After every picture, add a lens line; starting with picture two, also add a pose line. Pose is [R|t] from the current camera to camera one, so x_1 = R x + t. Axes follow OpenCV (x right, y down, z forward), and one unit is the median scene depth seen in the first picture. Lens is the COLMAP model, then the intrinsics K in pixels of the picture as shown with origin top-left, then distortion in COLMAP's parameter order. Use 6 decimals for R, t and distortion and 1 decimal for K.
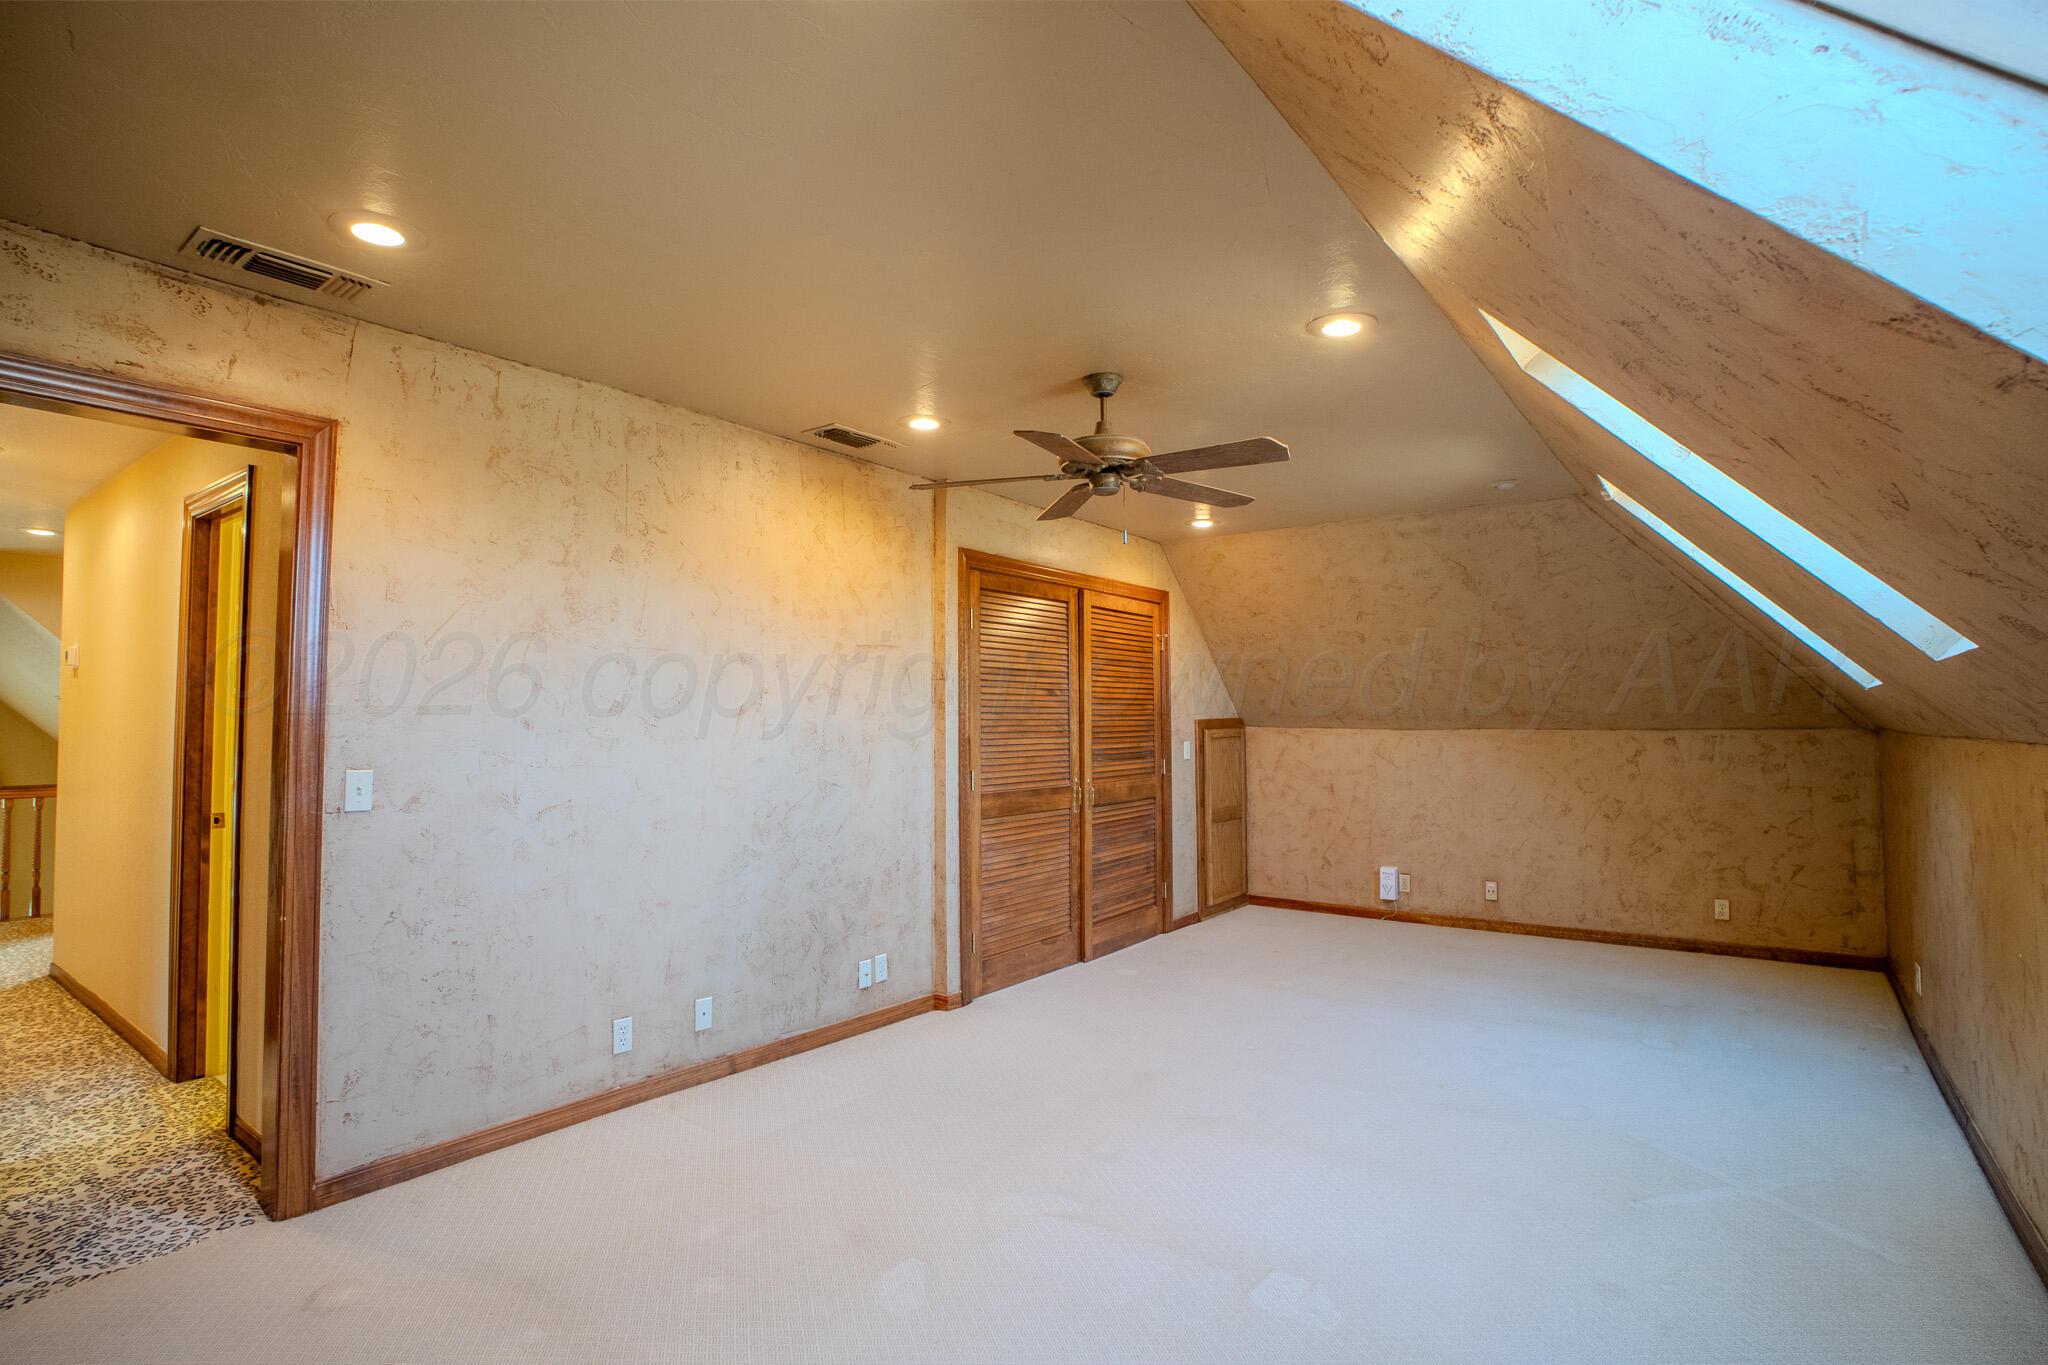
lens RADIAL K [[994.0, 0, 1026.5], [0, 994.0, 681.5], [0, 0, 1]] dist [-0.073456, 0.030089]
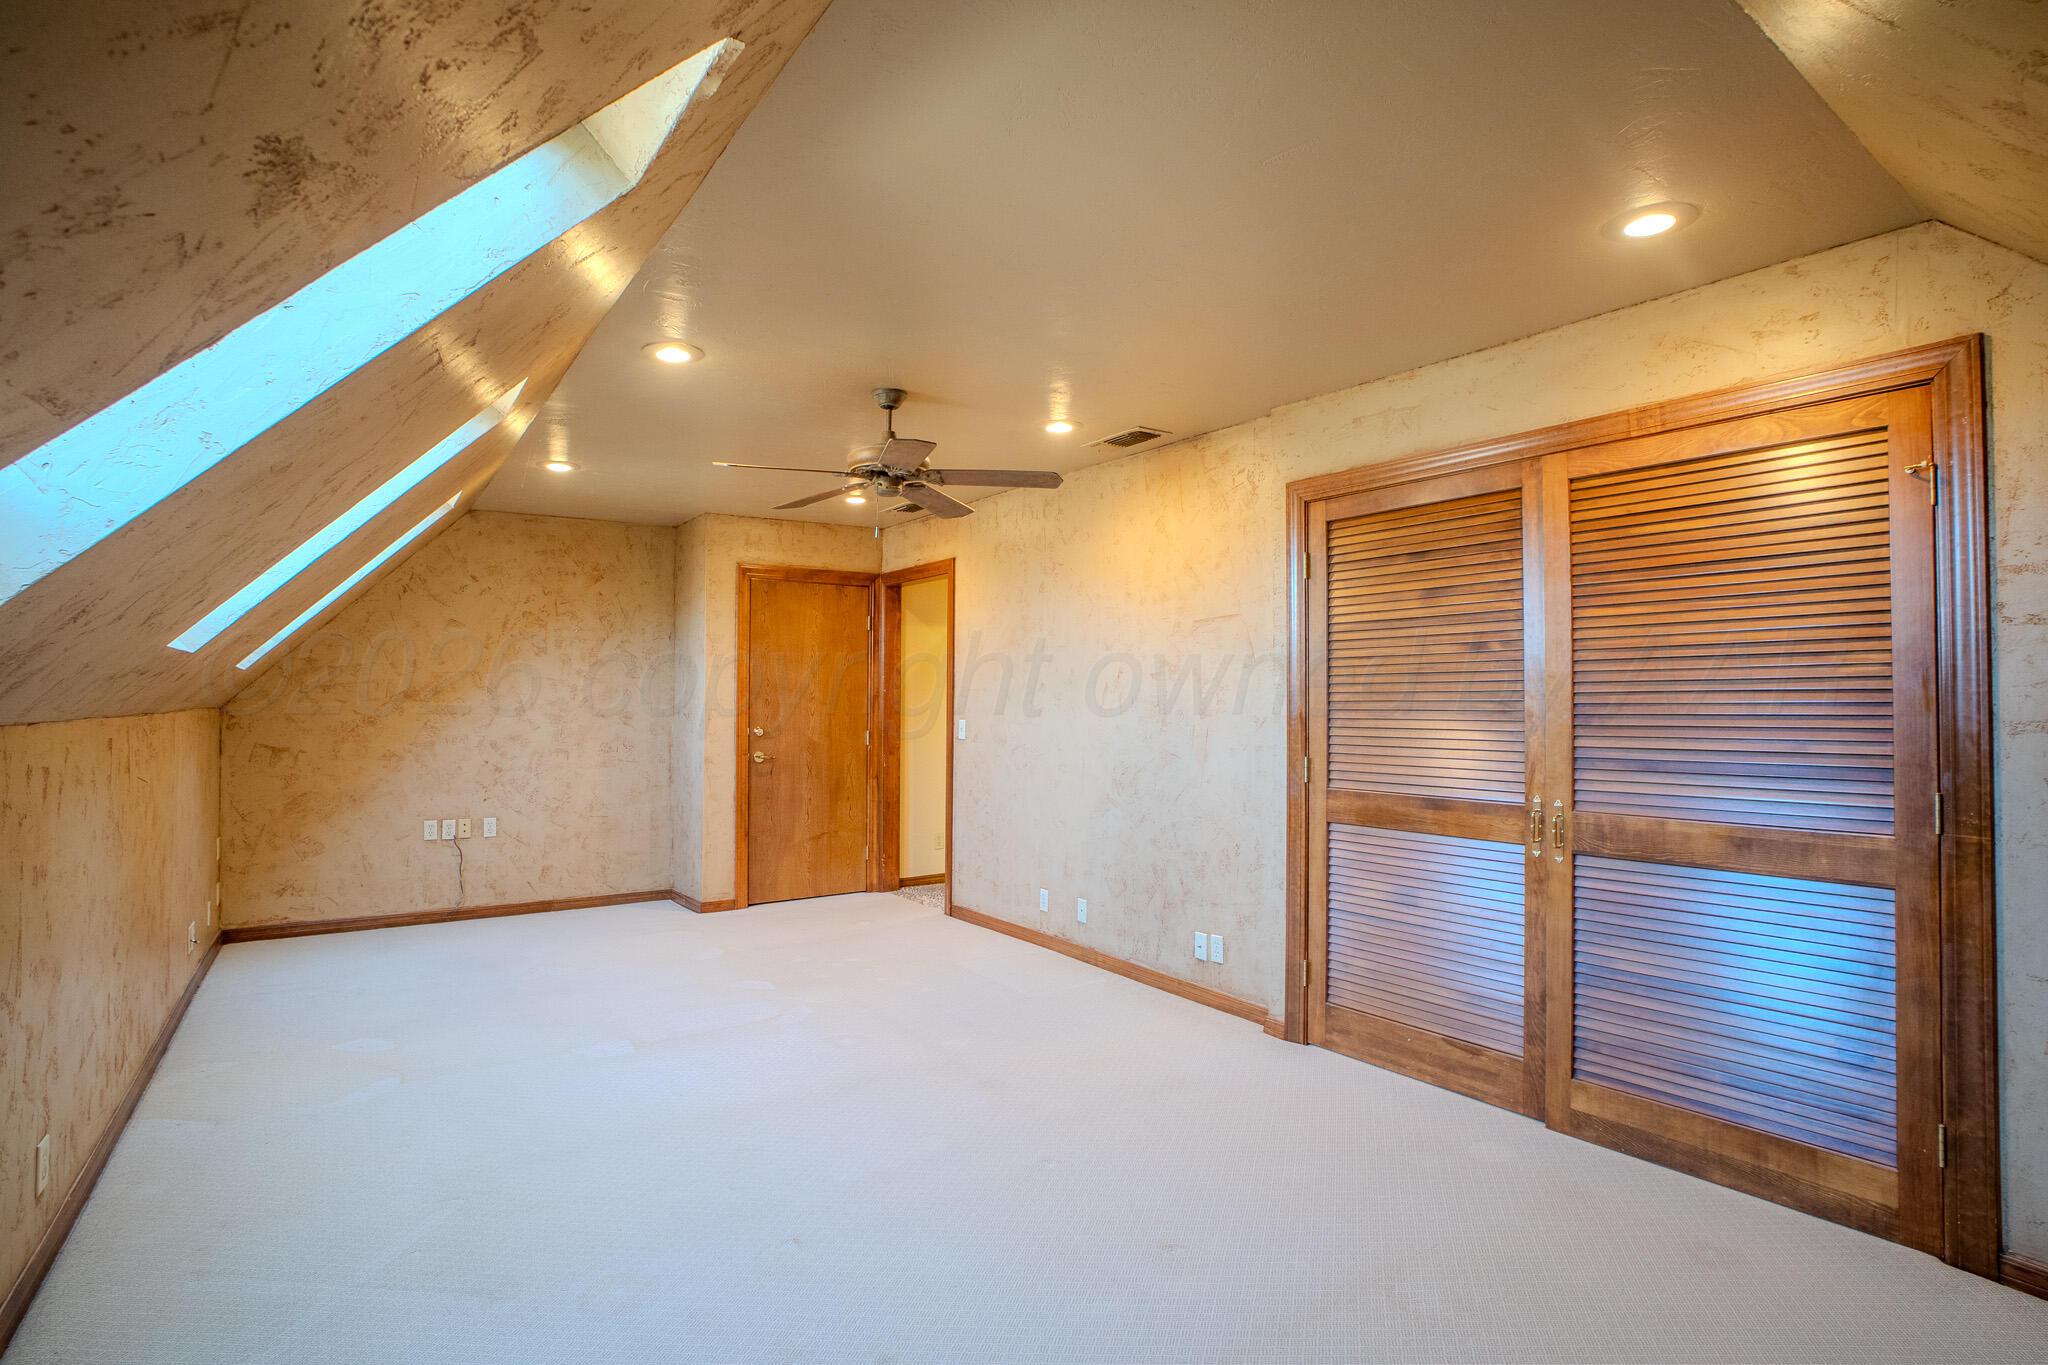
lens RADIAL K [[994.0, 0, 1026.5], [0, 994.0, 681.5], [0, 0, 1]] dist [-0.073456, 0.030089]
pose [[-0.302080, -0.014243, -0.953176, 0.659388], [0.039595, 0.998838, -0.027474, 0.036136], [0.952460, -0.046040, -0.301166, 0.882451]]
